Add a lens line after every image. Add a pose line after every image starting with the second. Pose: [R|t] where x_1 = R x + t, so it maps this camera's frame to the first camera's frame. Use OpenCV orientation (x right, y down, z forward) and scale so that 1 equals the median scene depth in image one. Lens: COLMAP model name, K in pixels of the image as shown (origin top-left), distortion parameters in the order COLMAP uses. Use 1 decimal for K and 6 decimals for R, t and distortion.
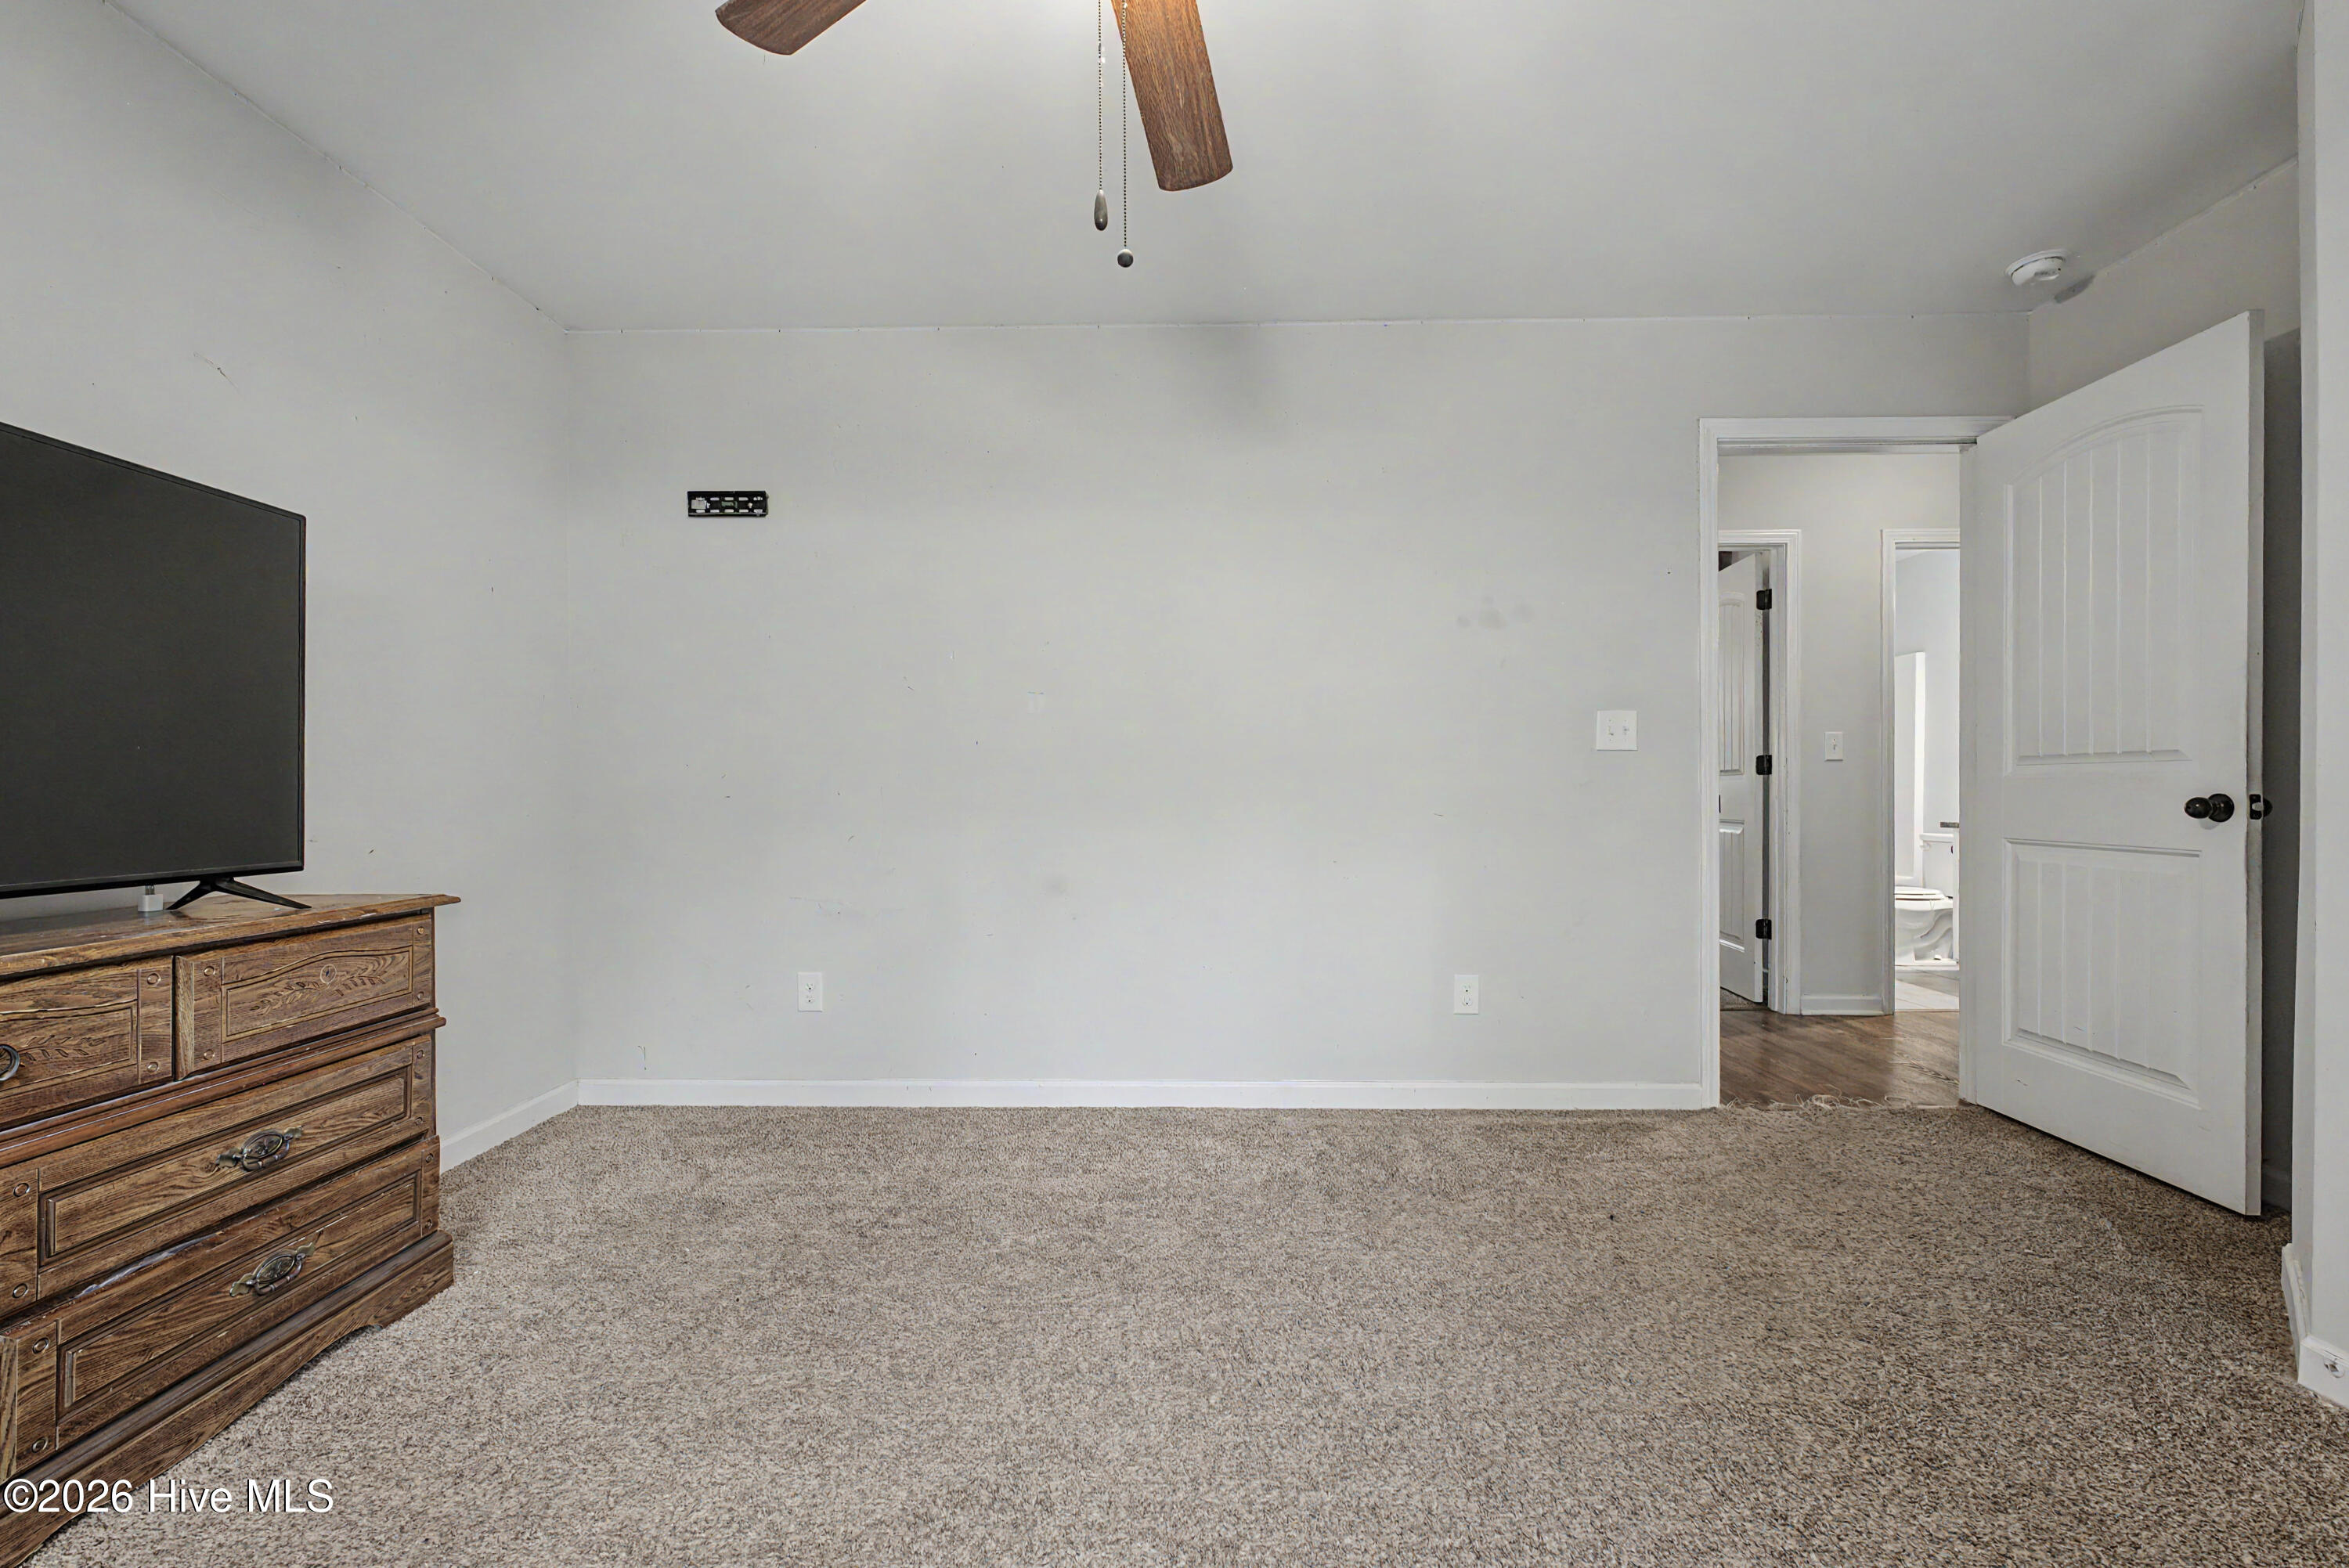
lens RADIAL K [[996.8, 0, 1177.2], [0, 996.8, 789.2], [0, 0, 1]] dist [-0.002220, 0.000163]
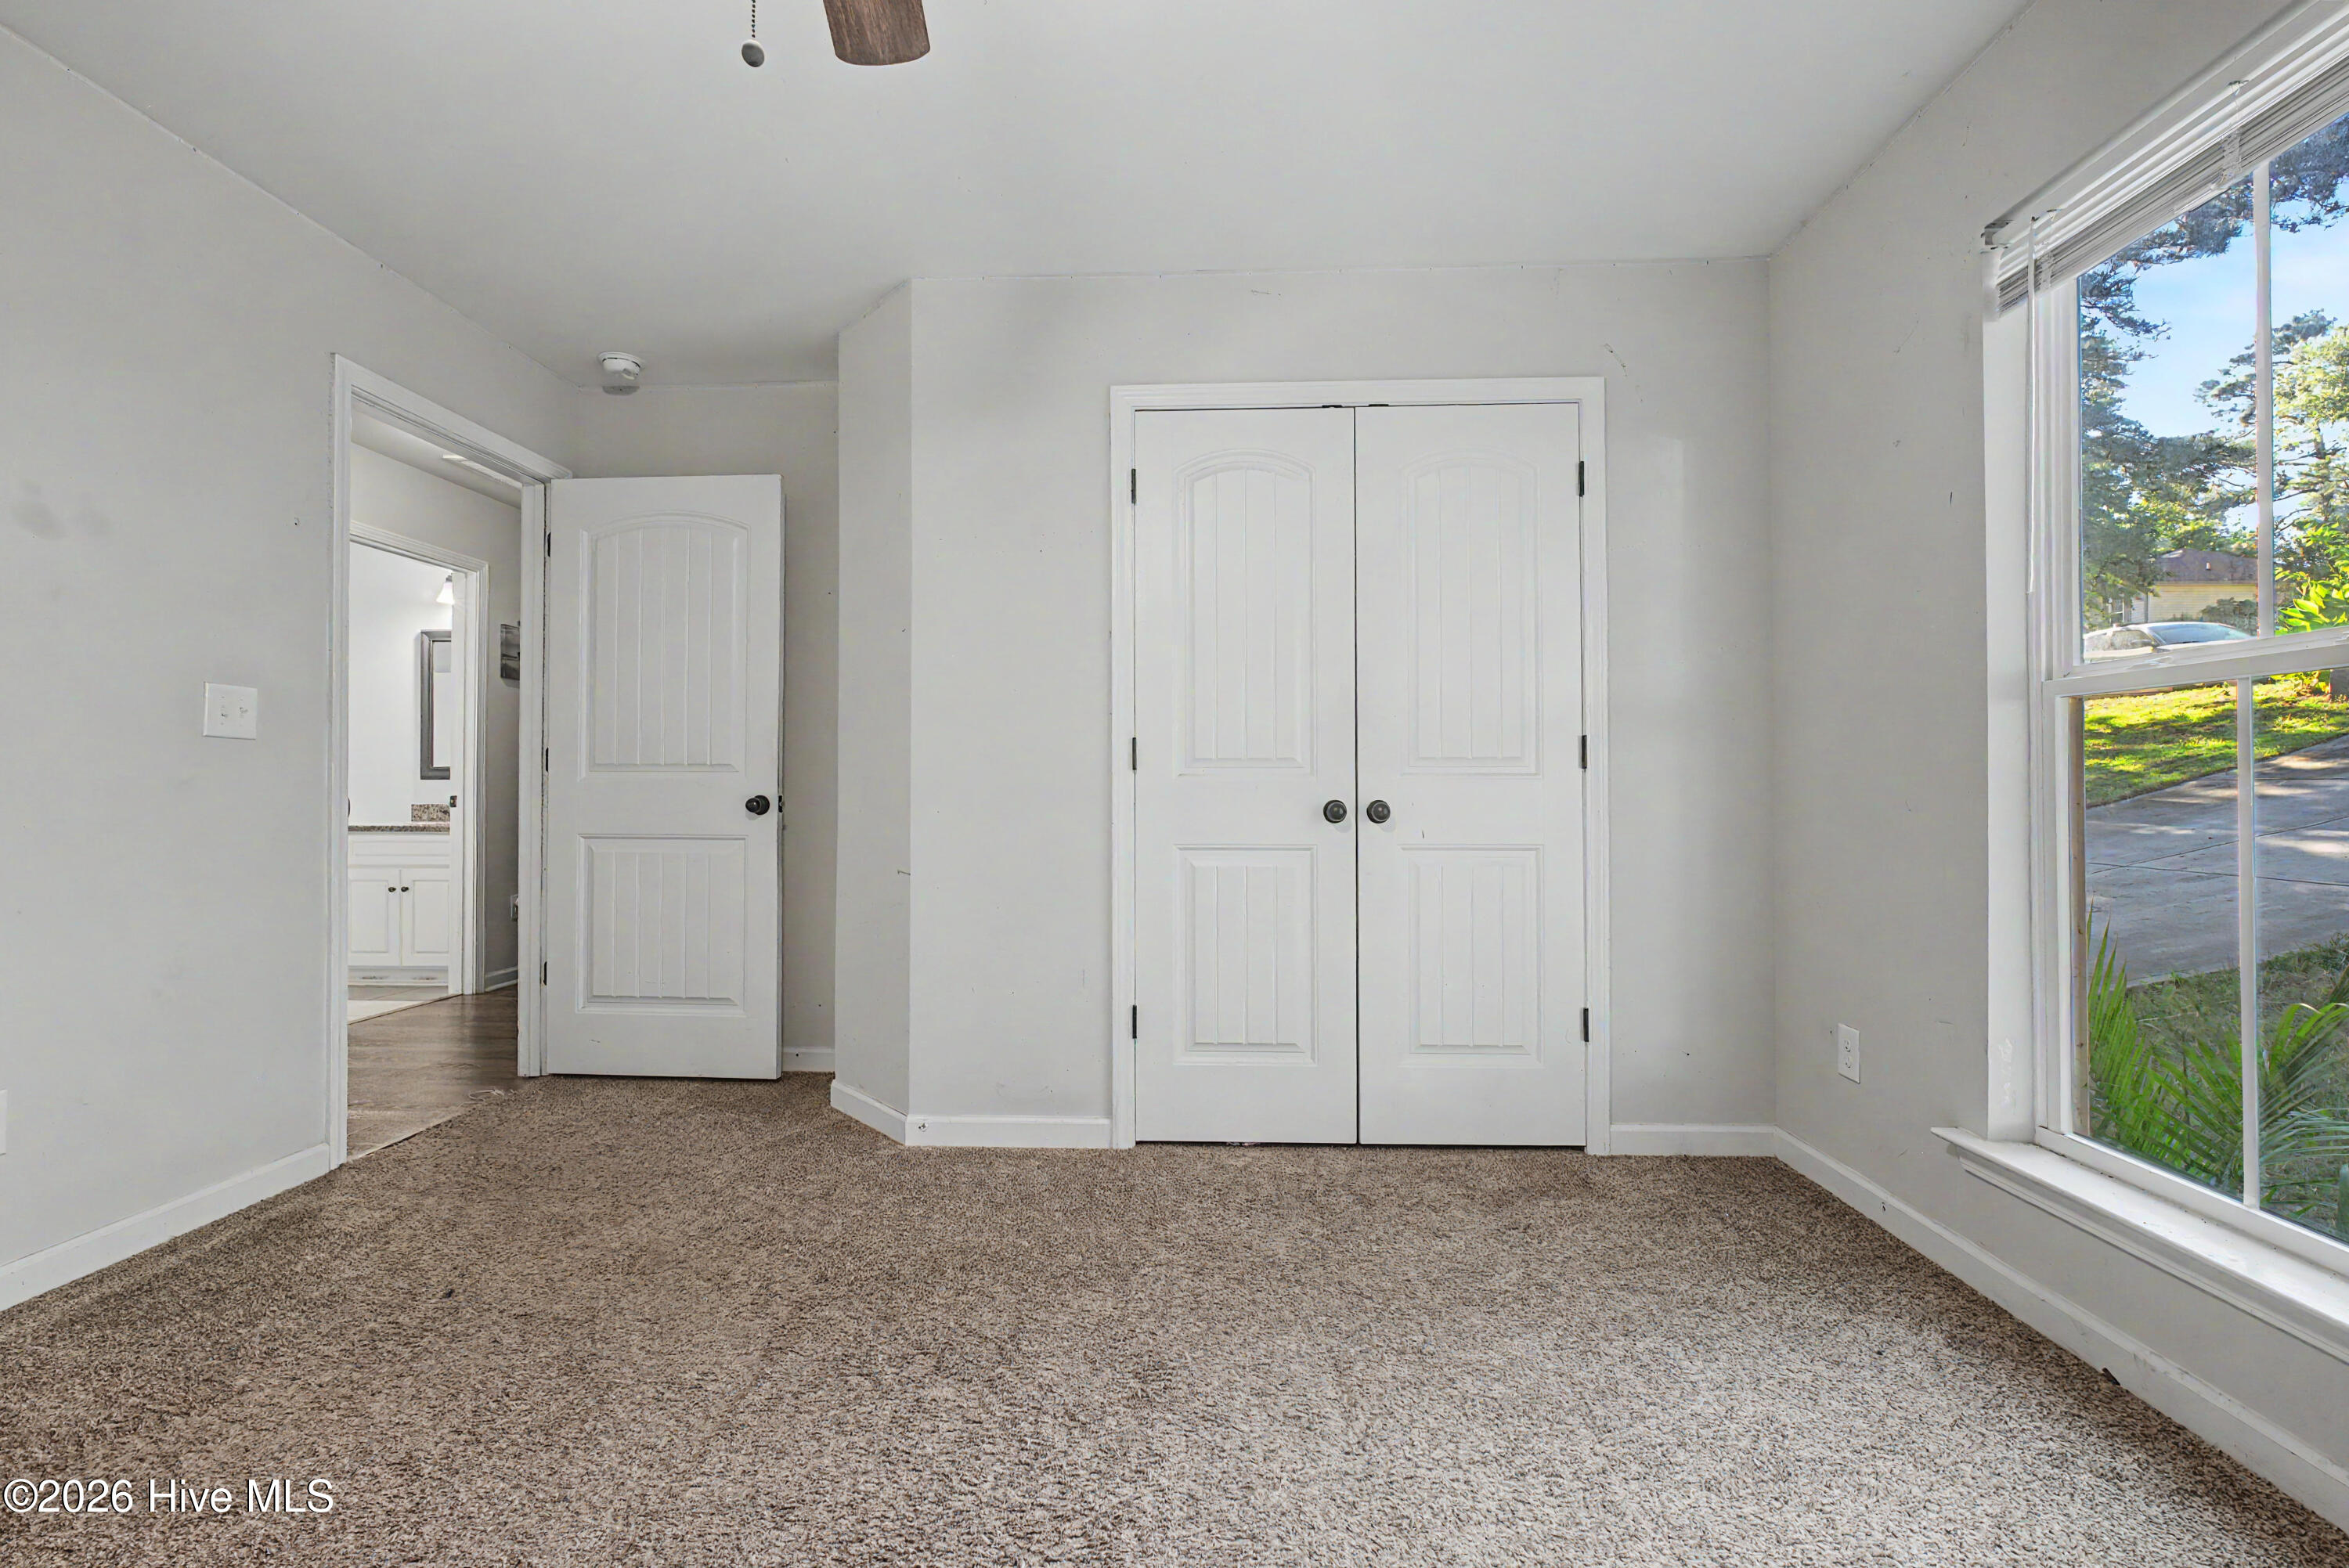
lens RADIAL K [[1006.8, 0, 1165.3], [0, 1006.8, 765.7], [0, 0, 1]] dist [-0.002001, -0.000101]
pose [[0.025531, 0.031589, 0.999175, -0.415290], [-0.005309, 0.999491, -0.031463, 0.004096], [-0.999660, -0.004502, 0.025686, 0.369844]]
